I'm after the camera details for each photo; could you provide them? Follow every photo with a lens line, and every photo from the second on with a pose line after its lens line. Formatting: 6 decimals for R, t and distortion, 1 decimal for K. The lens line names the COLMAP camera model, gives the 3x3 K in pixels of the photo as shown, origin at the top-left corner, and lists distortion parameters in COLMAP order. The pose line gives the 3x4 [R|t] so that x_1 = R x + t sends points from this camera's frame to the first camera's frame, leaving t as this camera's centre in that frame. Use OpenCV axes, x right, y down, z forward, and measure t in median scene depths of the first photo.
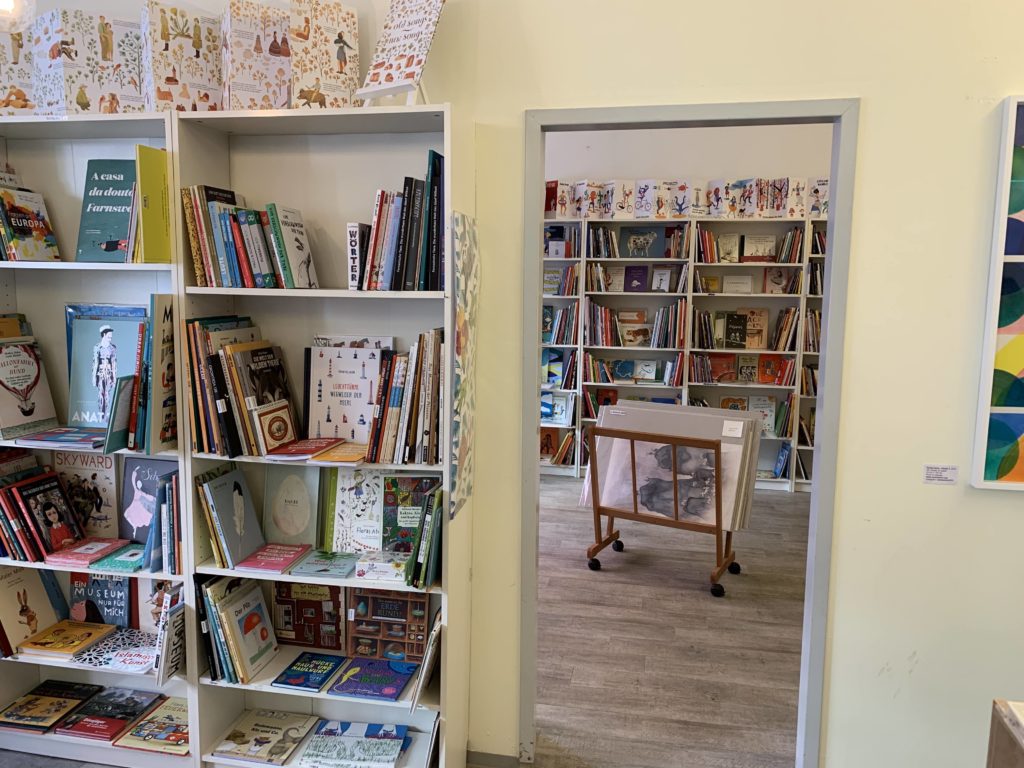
lens RADIAL K [[782.5, 0, 490.8], [0, 782.5, 390.3], [0, 0, 1]] dist [0.012418, -0.033568]
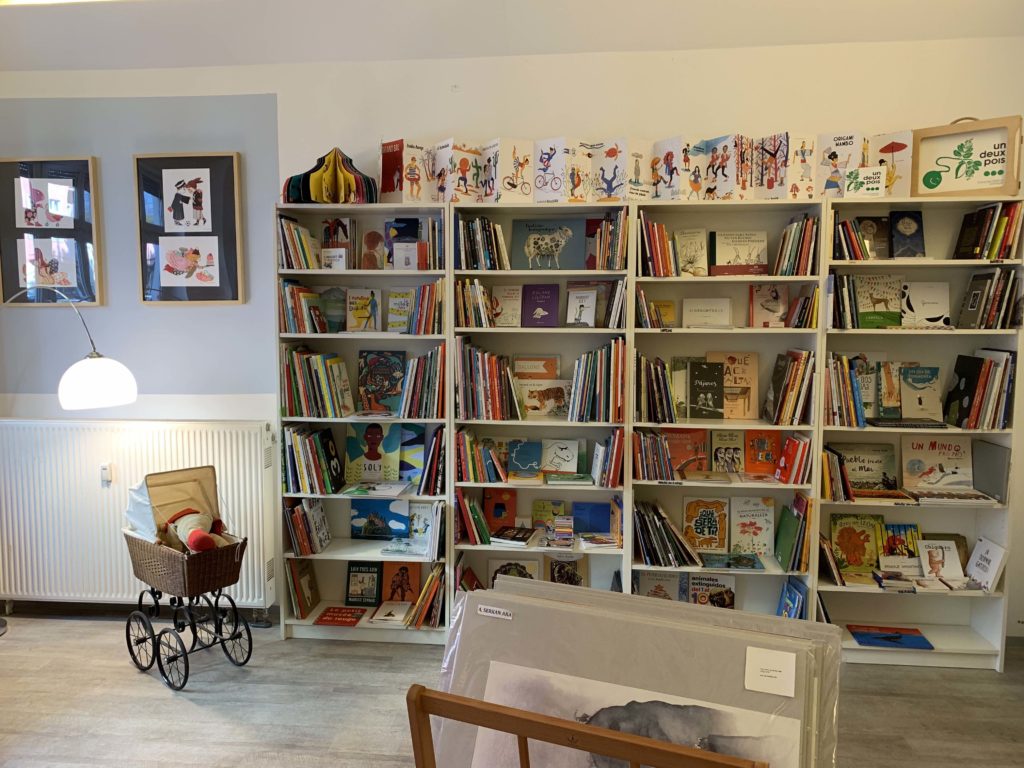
lens RADIAL K [[782.5, 0, 514.0], [0, 782.5, 383.7], [0, 0, 1]] dist [0.012418, -0.033568]
pose [[0.991405, -0.021387, 0.129072, 0.089026], [0.027428, 0.998601, -0.045210, -0.057331], [-0.127925, 0.048362, 0.990604, 0.422914]]
